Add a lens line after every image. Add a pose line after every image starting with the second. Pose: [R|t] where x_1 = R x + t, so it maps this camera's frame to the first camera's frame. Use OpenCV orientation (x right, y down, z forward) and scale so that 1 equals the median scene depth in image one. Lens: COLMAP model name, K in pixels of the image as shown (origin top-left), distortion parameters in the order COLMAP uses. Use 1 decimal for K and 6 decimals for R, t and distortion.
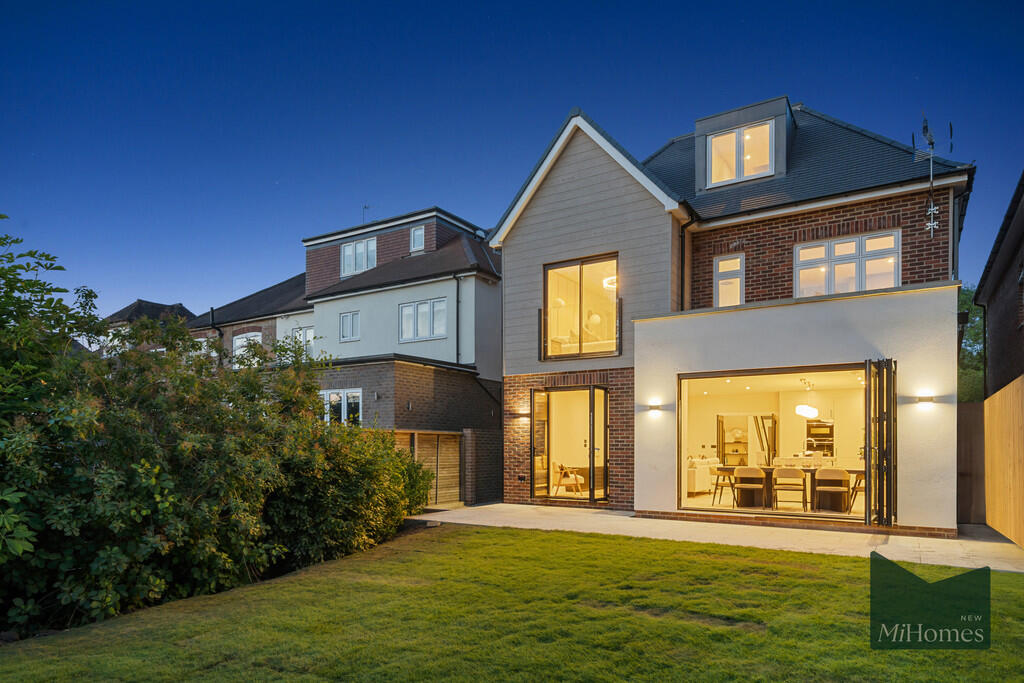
lens RADIAL K [[651.3, 0, 457.0], [0, 651.3, 445.2], [0, 0, 1]] dist [-0.003155, -0.002671]
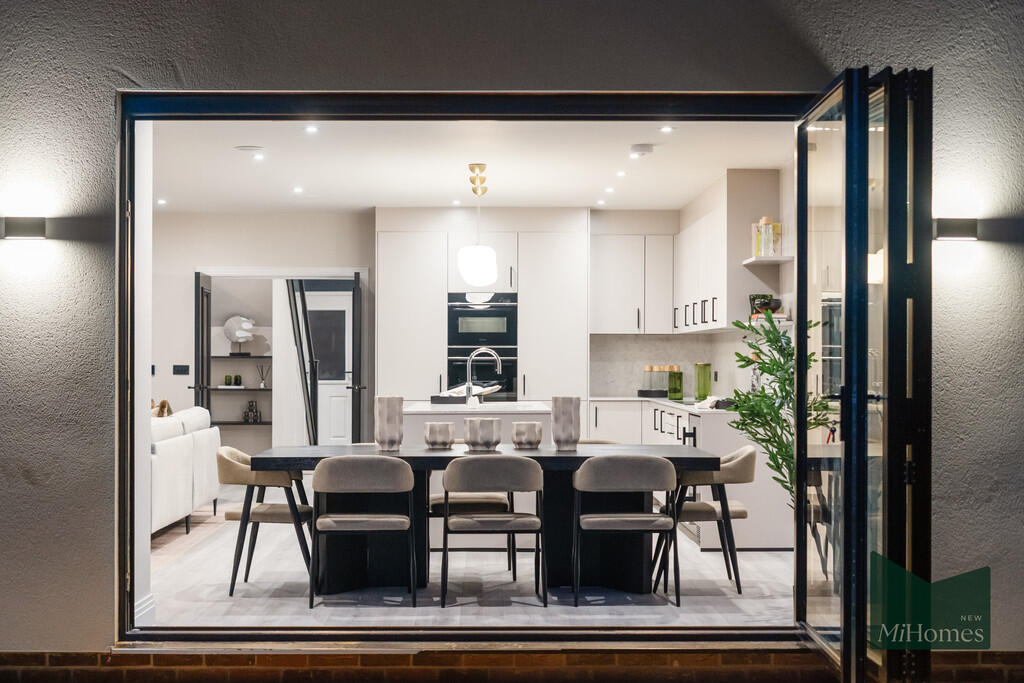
lens RADIAL K [[1532.5, 0, 507.5], [0, 1532.5, 345.0], [0, 0, 1]] dist [-0.015264, -0.040656]
pose [[0.805777, 0.000657, 0.592218, 0.099353], [0.001211, 0.999995, -0.002757, -0.010569], [-0.592217, 0.002938, 0.805773, 0.390703]]
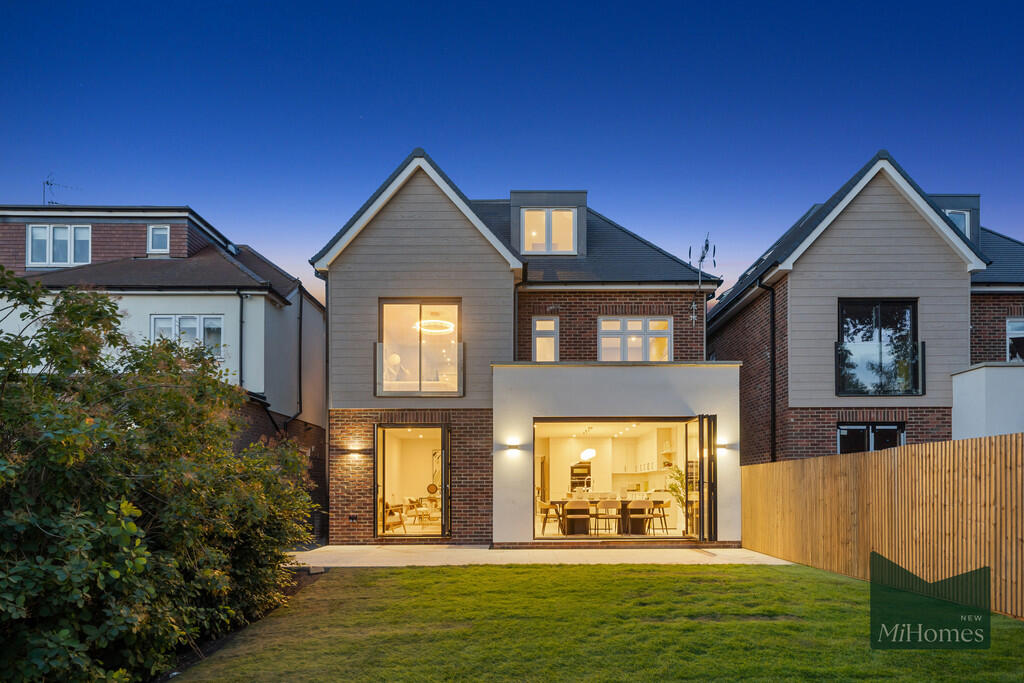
lens RADIAL K [[639.3, 0, 511.4], [0, 639.3, 476.2], [0, 0, 1]] dist [0.002278, 0.000946]
pose [[0.816566, 0.004206, 0.577237, -0.282197], [0.005992, 0.999858, -0.015763, 0.007182], [-0.577221, 0.016330, 0.816425, 0.117396]]
